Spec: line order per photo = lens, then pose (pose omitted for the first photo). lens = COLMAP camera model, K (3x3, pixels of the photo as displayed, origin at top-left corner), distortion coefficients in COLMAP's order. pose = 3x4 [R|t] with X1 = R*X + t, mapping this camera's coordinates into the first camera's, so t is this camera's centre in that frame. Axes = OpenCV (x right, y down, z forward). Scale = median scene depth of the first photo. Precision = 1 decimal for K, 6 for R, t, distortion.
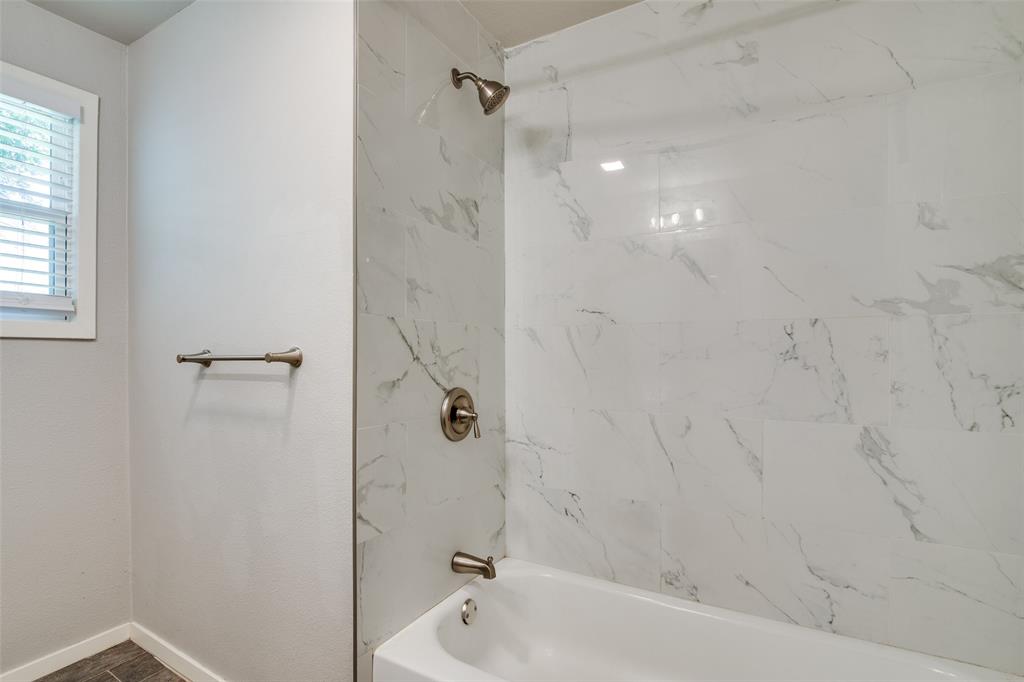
lens RADIAL K [[478.3, 0, 507.3], [0, 478.3, 344.9], [0, 0, 1]] dist [-0.025097, 0.000024]
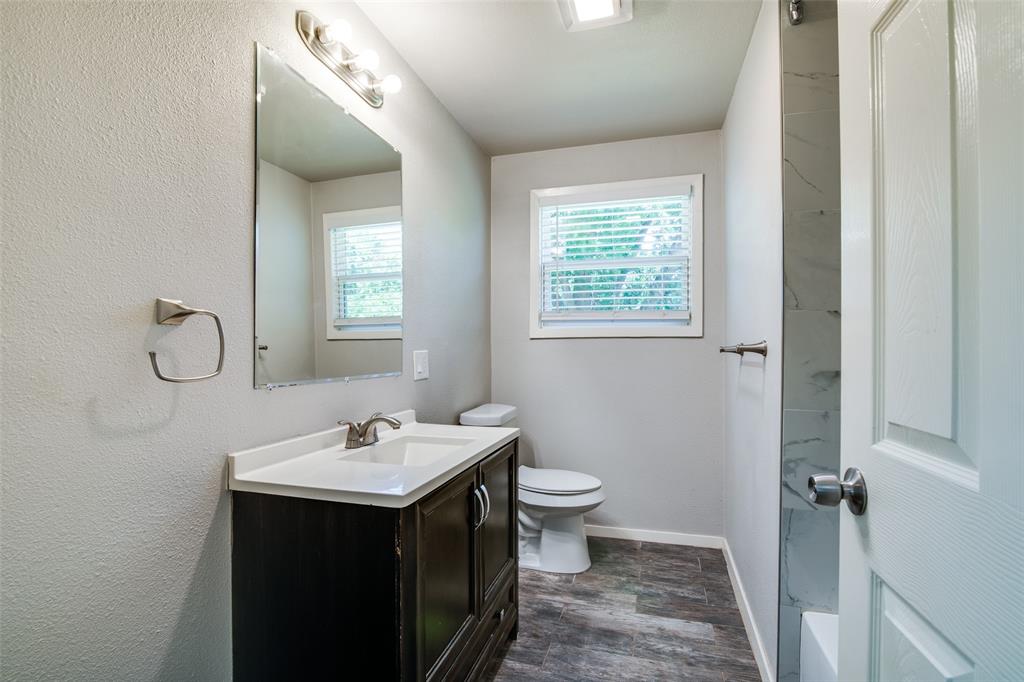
lens RADIAL K [[478.3, 0, 507.3], [0, 478.3, 344.9], [0, 0, 1]] dist [-0.025097, 0.000024]
pose [[0.230173, 0.001319, -0.973149, 0.610463], [0.000897, 0.999998, 0.001568, 0.014403], [0.973149, -0.001233, 0.230171, 0.059410]]
